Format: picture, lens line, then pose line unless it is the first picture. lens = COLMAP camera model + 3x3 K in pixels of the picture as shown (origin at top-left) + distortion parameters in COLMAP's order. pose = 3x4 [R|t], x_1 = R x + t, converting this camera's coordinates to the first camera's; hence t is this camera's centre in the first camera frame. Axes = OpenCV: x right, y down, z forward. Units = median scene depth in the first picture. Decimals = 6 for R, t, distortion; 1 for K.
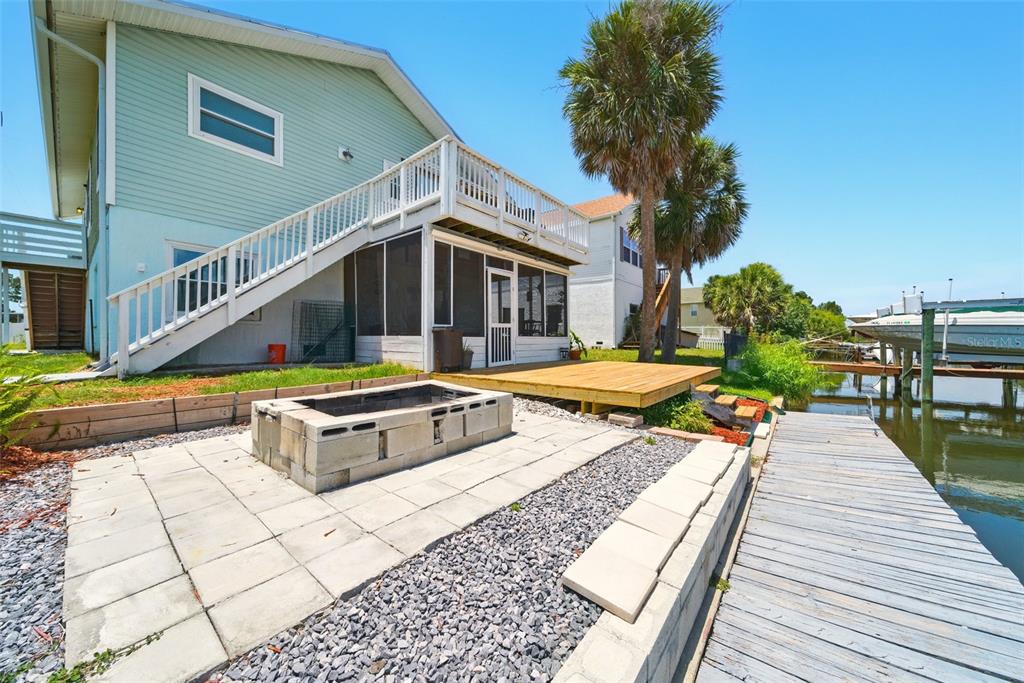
lens RADIAL K [[364.9, 0, 512.0], [0, 364.9, 341.5], [0, 0, 1]] dist [0.002108, 0.000211]
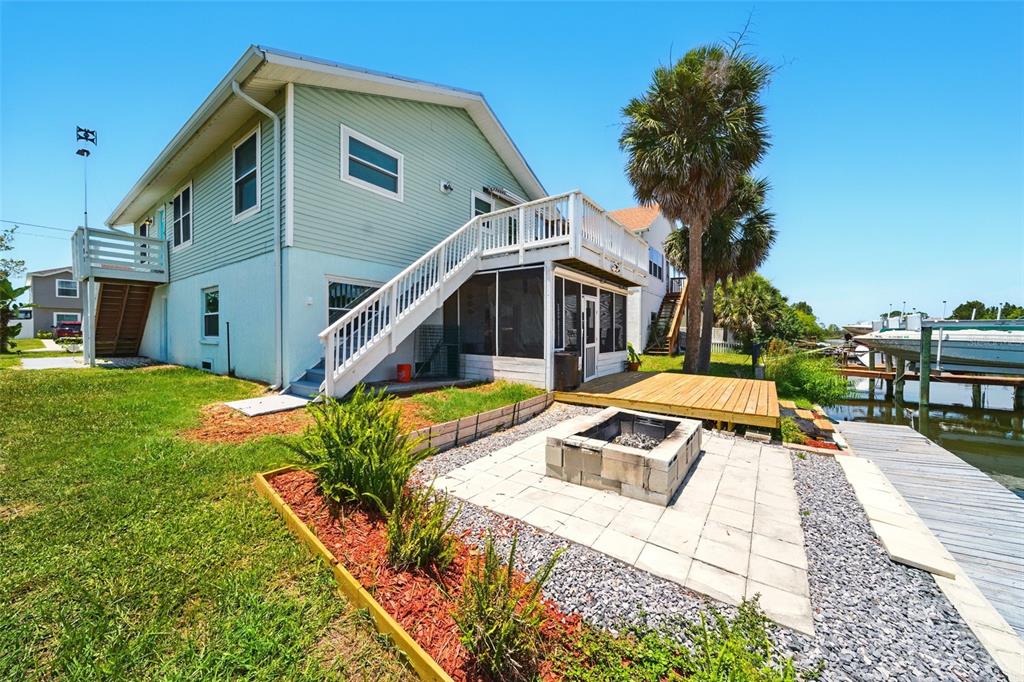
lens RADIAL K [[362.4, 0, 512.0], [0, 362.4, 341.0], [0, 0, 1]] dist [-0.002331, 0.001696]
pose [[0.998485, 0.003942, 0.054875, -0.318685], [-0.004688, 0.999898, 0.013482, -0.067615], [-0.054816, -0.013719, 0.998402, -0.105754]]
